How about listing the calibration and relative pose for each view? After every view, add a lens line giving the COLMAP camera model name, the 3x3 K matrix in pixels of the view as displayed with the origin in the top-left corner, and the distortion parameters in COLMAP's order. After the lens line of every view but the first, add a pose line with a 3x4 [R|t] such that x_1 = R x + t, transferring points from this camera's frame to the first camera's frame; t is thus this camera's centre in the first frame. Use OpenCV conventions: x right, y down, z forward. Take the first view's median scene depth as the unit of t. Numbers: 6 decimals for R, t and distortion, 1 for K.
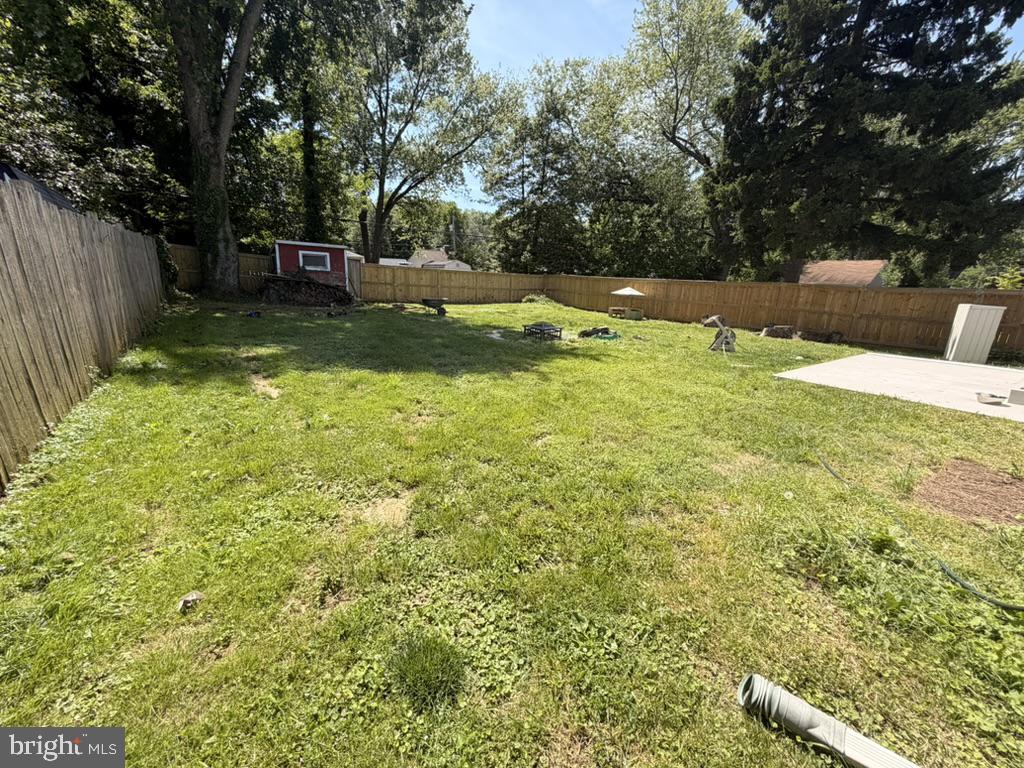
lens RADIAL K [[407.3, 0, 508.7], [0, 407.3, 383.6], [0, 0, 1]] dist [-0.000268, 0.000112]
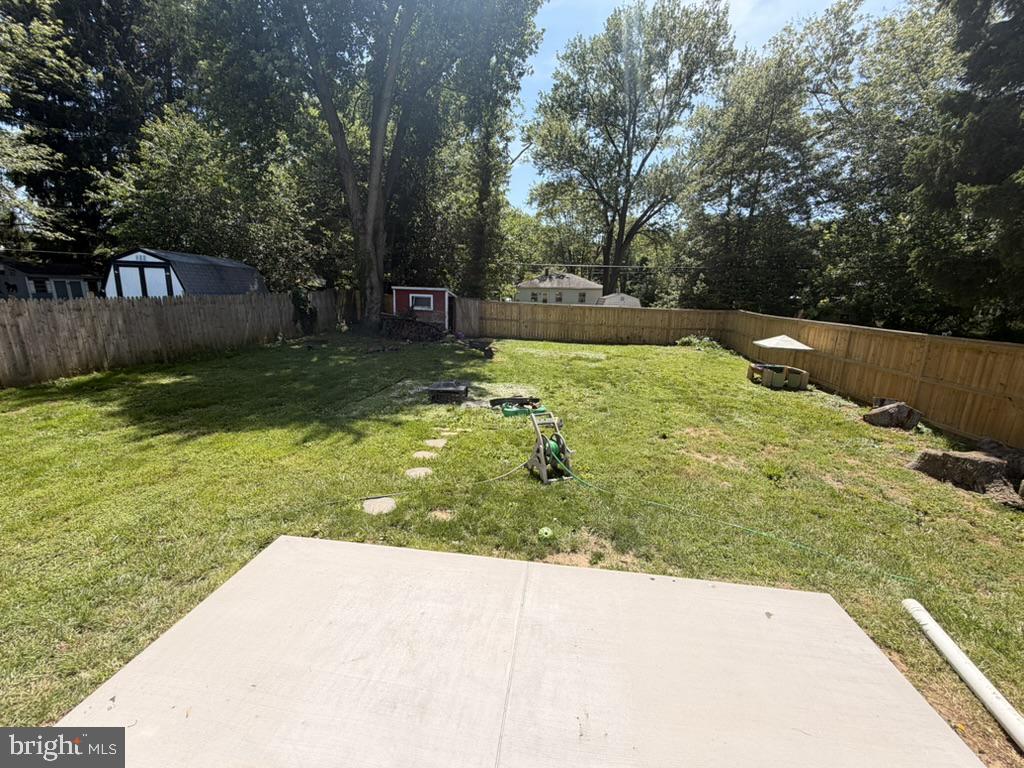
lens RADIAL K [[407.3, 0, 509.1], [0, 407.3, 383.9], [0, 0, 1]] dist [-0.000268, 0.000112]
pose [[0.732197, 0.129960, -0.668579, 0.413150], [-0.167204, 0.985885, 0.008525, -0.097632], [0.660250, 0.105547, 0.743592, 0.258686]]
